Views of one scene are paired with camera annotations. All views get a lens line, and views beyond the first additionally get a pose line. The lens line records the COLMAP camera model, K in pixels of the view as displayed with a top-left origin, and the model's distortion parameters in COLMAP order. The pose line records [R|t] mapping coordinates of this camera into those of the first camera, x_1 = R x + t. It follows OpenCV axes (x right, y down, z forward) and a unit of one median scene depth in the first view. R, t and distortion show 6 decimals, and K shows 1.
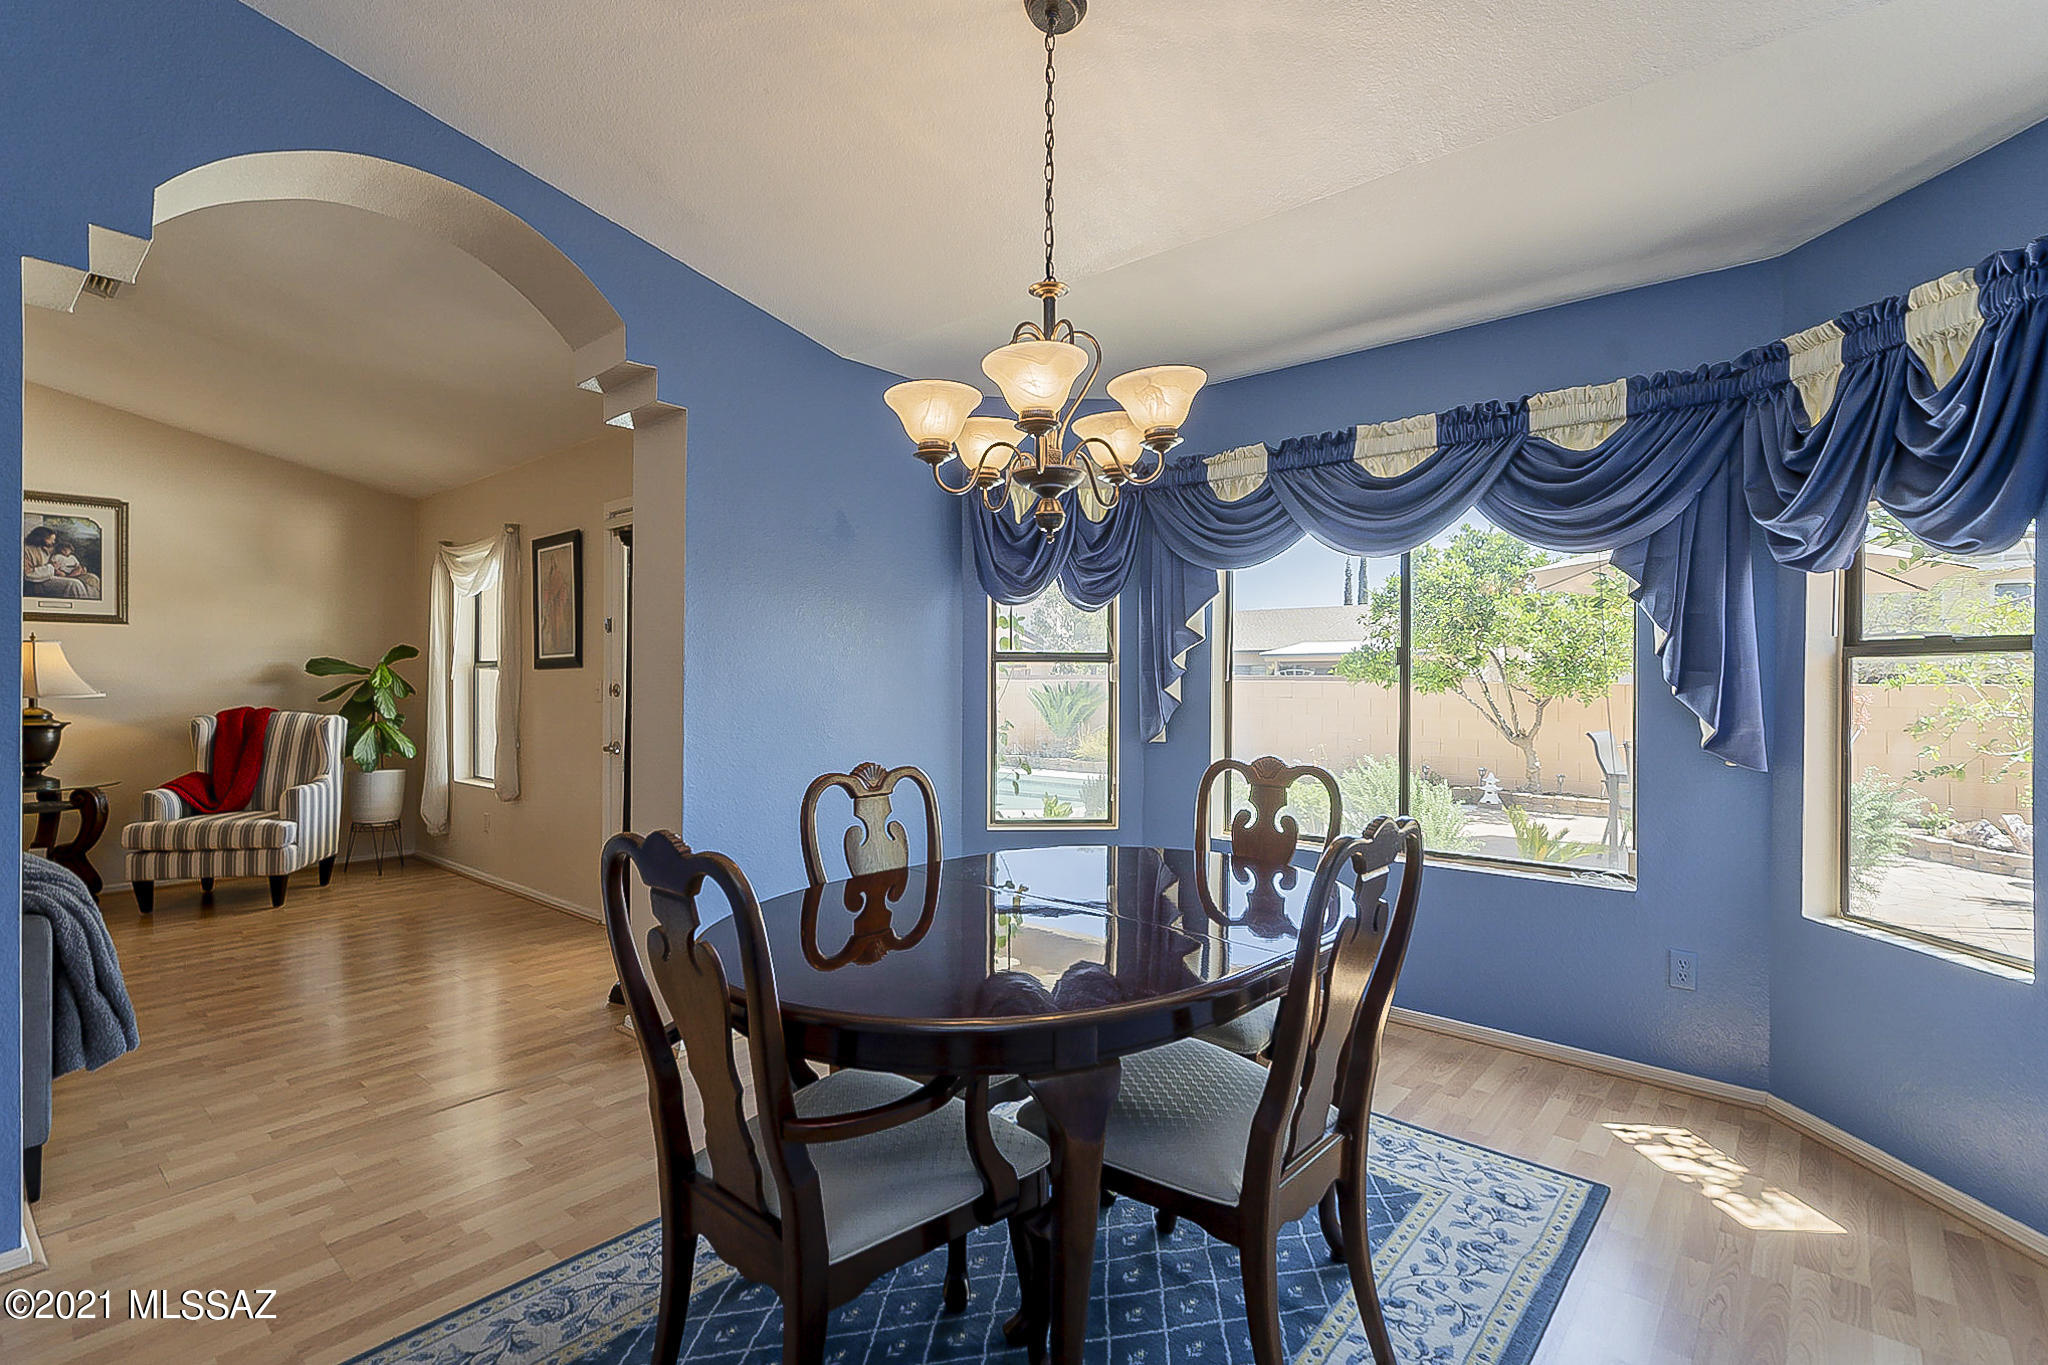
lens RADIAL K [[945.0, 0, 1013.8], [0, 945.0, 670.4], [0, 0, 1]] dist [0.005310, -0.002351]
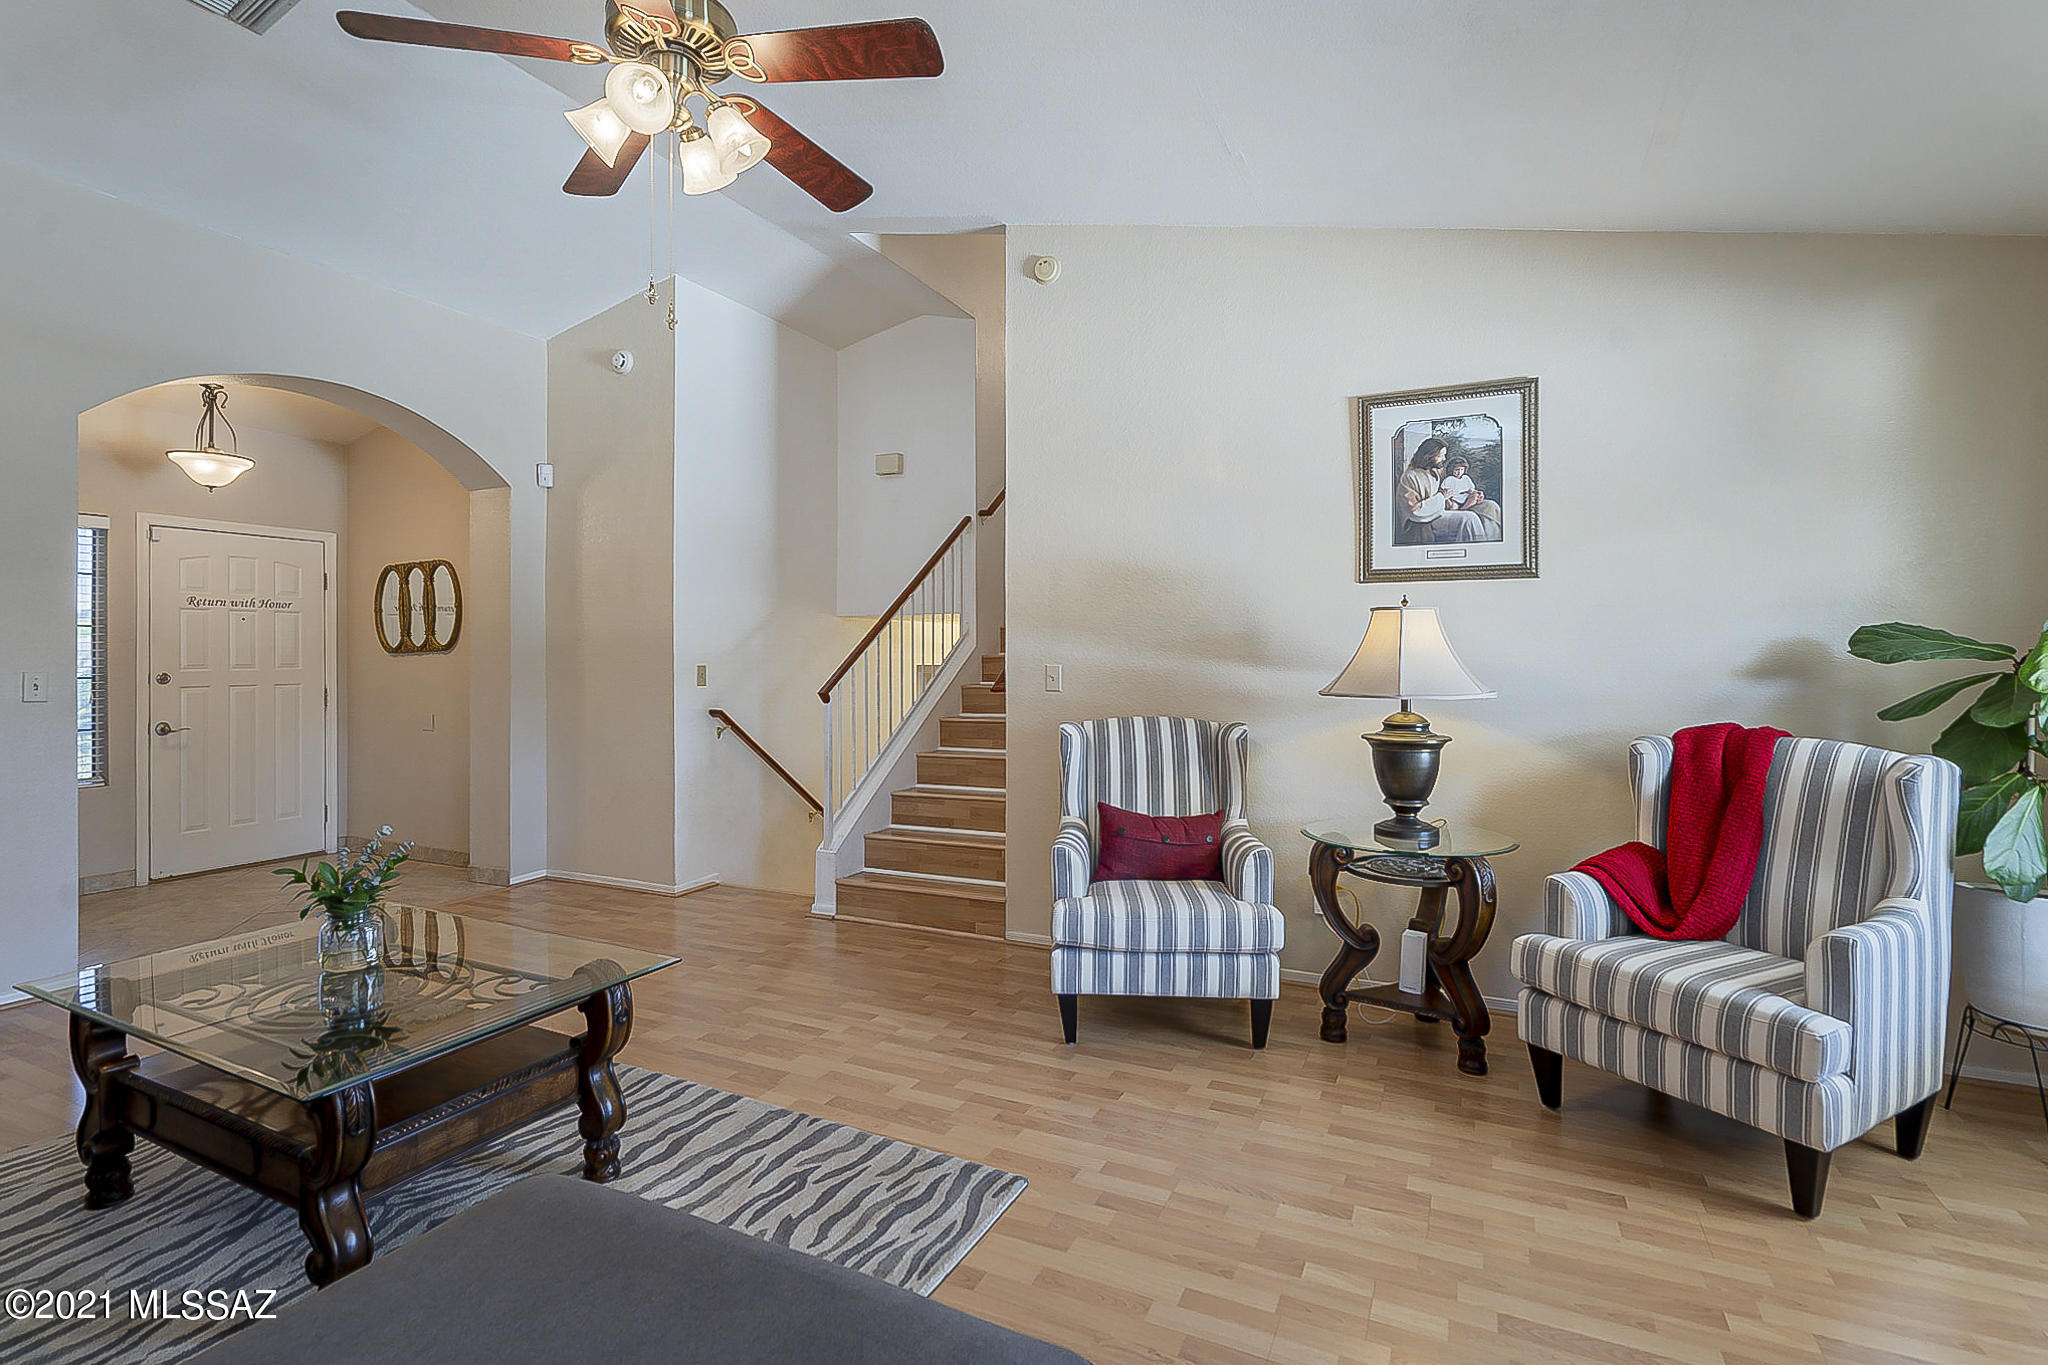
lens RADIAL K [[945.0, 0, 1023.6], [0, 945.0, 655.8], [0, 0, 1]] dist [0.005310, -0.002351]
pose [[0.252940, 0.001387, -0.967481, -0.448820], [0.007608, 0.999965, 0.003423, -0.002965], [0.967452, -0.008227, 0.252920, 0.548595]]
